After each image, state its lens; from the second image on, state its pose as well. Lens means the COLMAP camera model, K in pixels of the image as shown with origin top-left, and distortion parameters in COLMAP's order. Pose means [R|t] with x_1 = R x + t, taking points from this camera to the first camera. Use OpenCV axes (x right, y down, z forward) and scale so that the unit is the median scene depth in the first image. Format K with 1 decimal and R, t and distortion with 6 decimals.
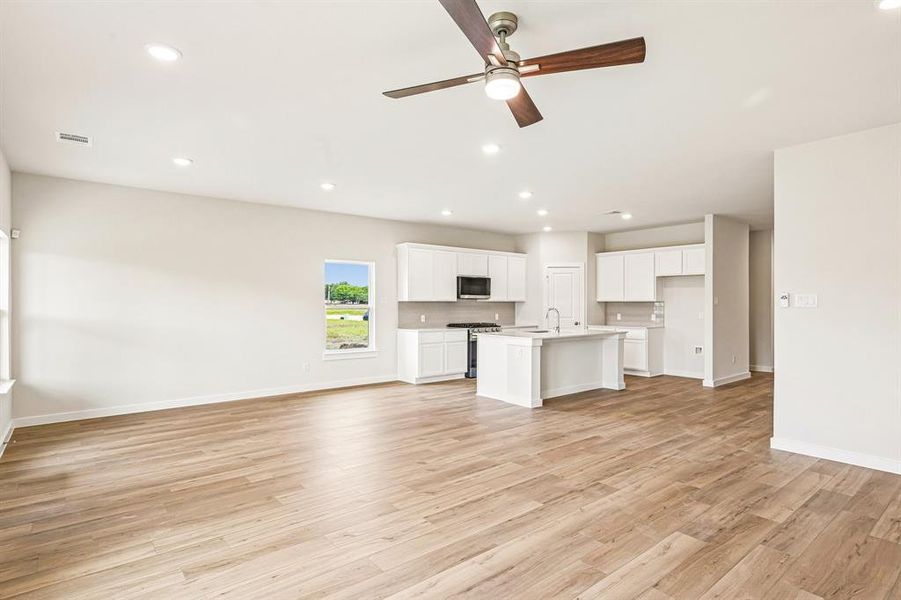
lens RADIAL K [[468.6, 0, 450.5], [0, 468.6, 300.0], [0, 0, 1]] dist [-0.001629, -0.000182]
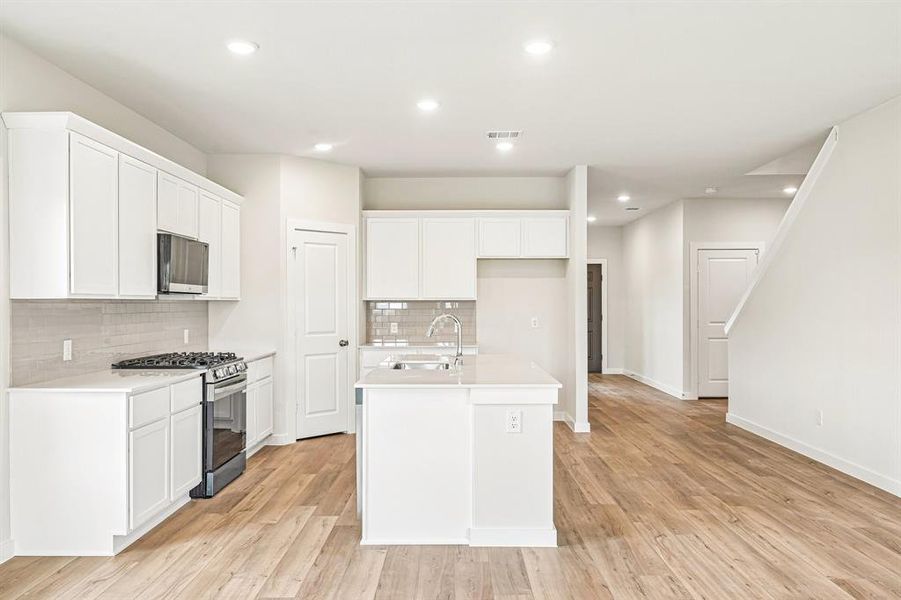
lens RADIAL K [[696.0, 0, 453.1], [0, 696.0, 300.3], [0, 0, 1]] dist [-0.002191, -0.003241]
pose [[0.635260, 0.001110, 0.772298, -0.285868], [-0.002893, 0.999995, 0.000942, 0.002297], [-0.772293, -0.002833, 0.635260, 0.499057]]
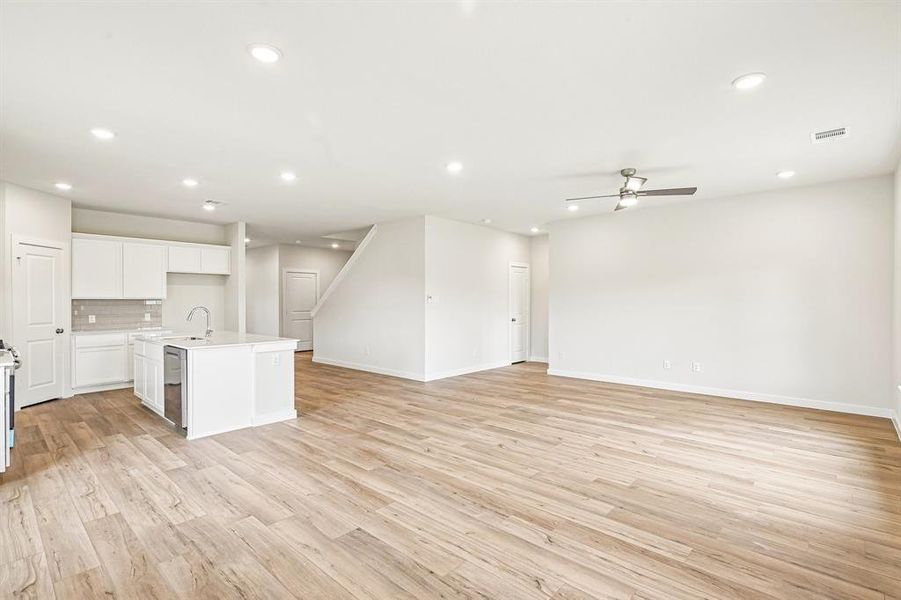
lens RADIAL K [[426.9, 0, 450.5], [0, 426.9, 300.0], [0, 0, 1]] dist [0.000511, -0.000354]
pose [[-0.148159, 0.001558, 0.988962, -0.509601], [-0.004472, 0.999987, -0.002245, 0.003967], [-0.988953, -0.004756, -0.148150, 0.621536]]
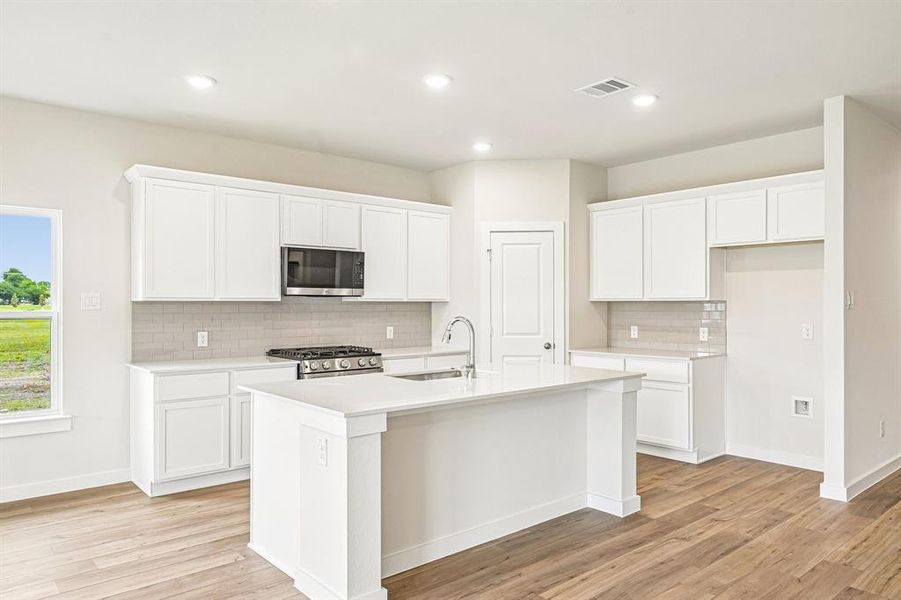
lens RADIAL K [[614.9, 0, 450.5], [0, 614.9, 300.0], [0, 0, 1]] dist [0.000908, 0.000642]
pose [[0.999605, -0.001206, 0.028071, 0.175141], [0.001203, 0.999999, 0.000130, 0.001949], [-0.028071, -0.000097, 0.999606, 0.423830]]
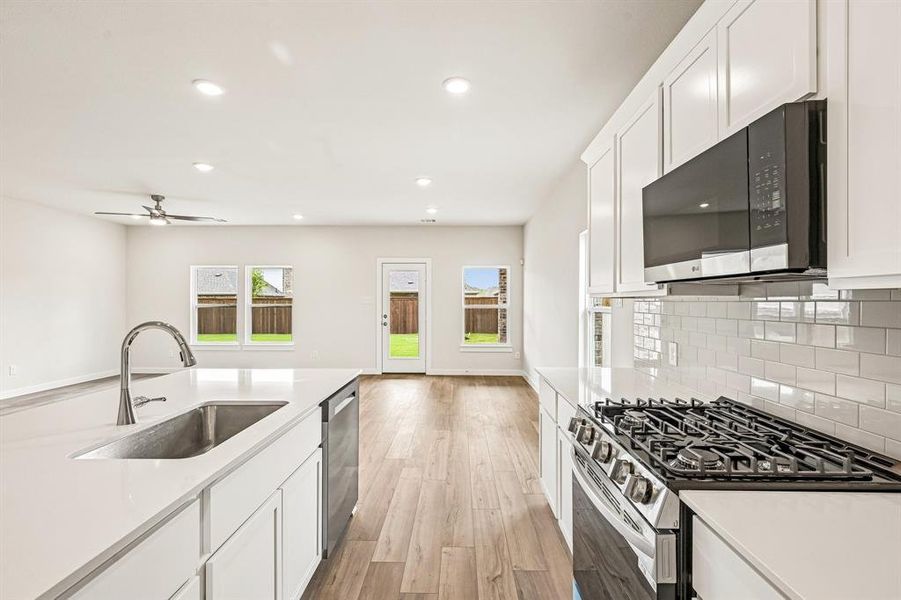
lens RADIAL K [[426.9, 0, 450.5], [0, 426.9, 300.0], [0, 0, 1]] dist [0.000511, -0.000354]
pose [[-0.643524, -0.000901, -0.765425, 0.266370], [0.003313, 0.999987, -0.003962, 0.002566], [0.765418, -0.005086, -0.643513, 1.140480]]
